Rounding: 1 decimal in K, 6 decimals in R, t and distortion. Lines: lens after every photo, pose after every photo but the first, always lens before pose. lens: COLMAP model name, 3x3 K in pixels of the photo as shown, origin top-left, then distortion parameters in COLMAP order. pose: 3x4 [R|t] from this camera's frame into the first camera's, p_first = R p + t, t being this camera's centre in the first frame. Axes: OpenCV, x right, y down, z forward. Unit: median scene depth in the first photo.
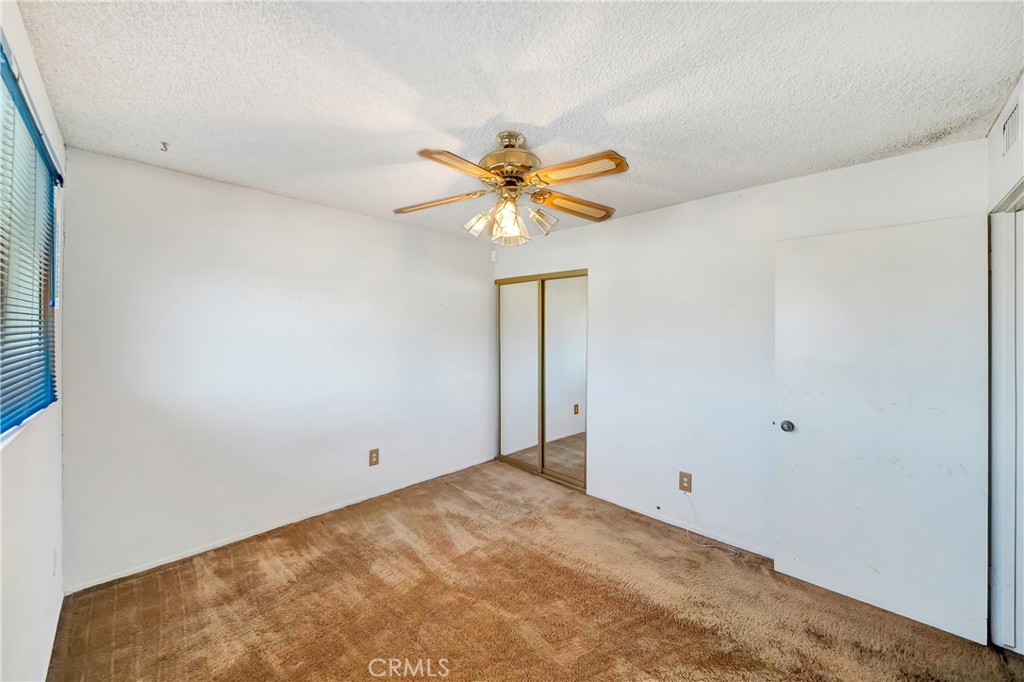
lens RADIAL K [[380.0, 0, 493.4], [0, 380.0, 327.7], [0, 0, 1]] dist [-0.002863, -0.000191]
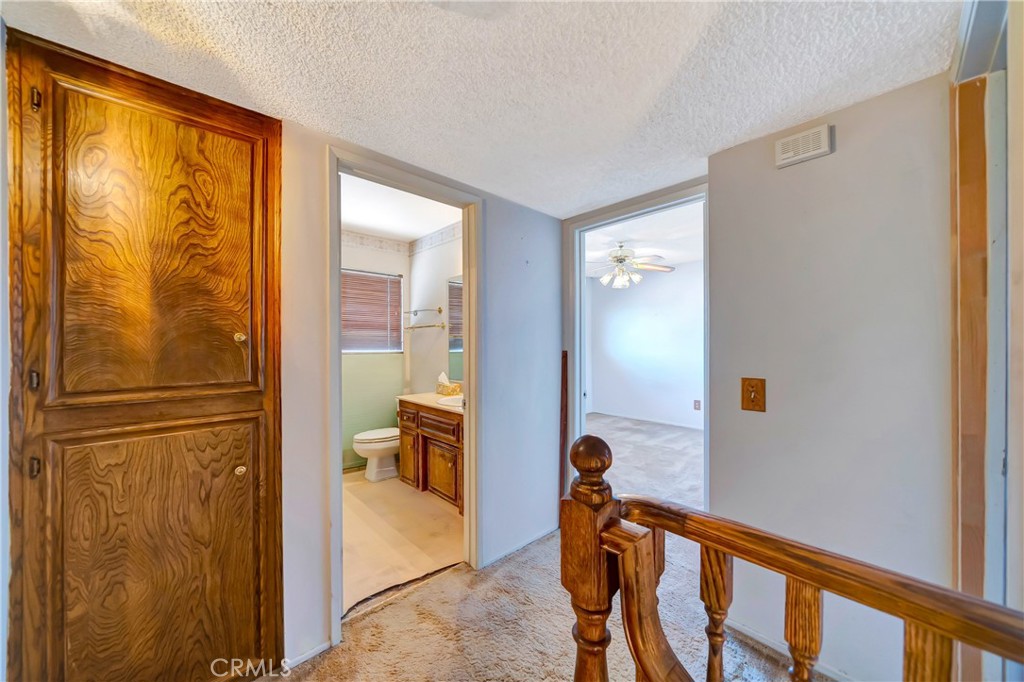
lens RADIAL K [[368.7, 0, 509.3], [0, 368.7, 342.9], [0, 0, 1]] dist [-0.001404, -0.000110]
pose [[-0.020833, -0.005606, -0.999767, 1.475687], [0.013116, 0.999897, -0.005880, 0.077825], [0.999697, -0.013236, -0.020757, 0.245796]]
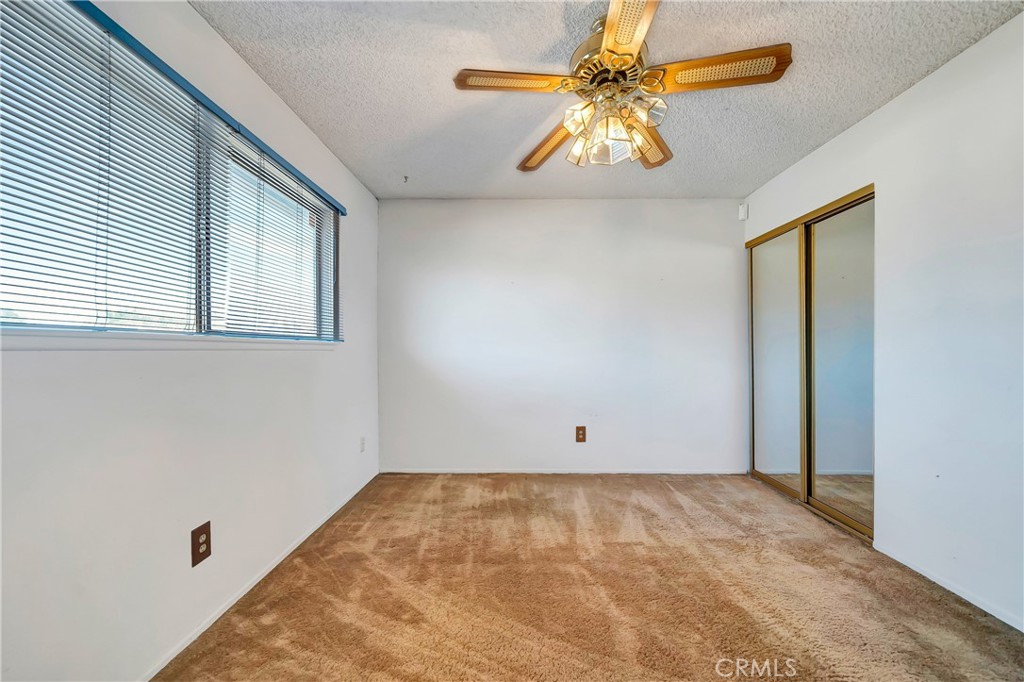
lens RADIAL K [[375.4, 0, 514.1], [0, 375.4, 347.9], [0, 0, 1]] dist [-0.001639, -0.000208]
pose [[0.707826, -0.010108, -0.706315, 0.306155], [0.011213, 0.999932, -0.003073, 0.125311], [0.706298, -0.005745, 0.707891, 0.184029]]
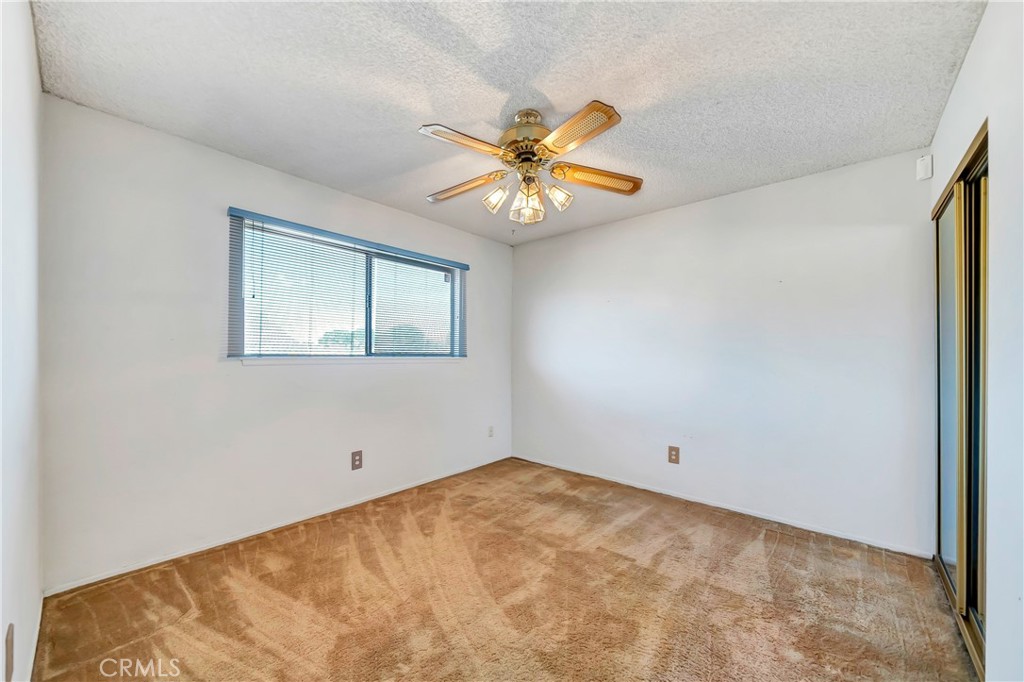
lens RADIAL K [[376.3, 0, 500.5], [0, 376.3, 351.6], [0, 0, 1]] dist [-0.000159, -0.000044]
pose [[0.063003, -0.012906, -0.997930, 0.694758], [0.002282, 0.999916, -0.012788, 0.101441], [0.998011, -0.001472, 0.063027, 0.564304]]
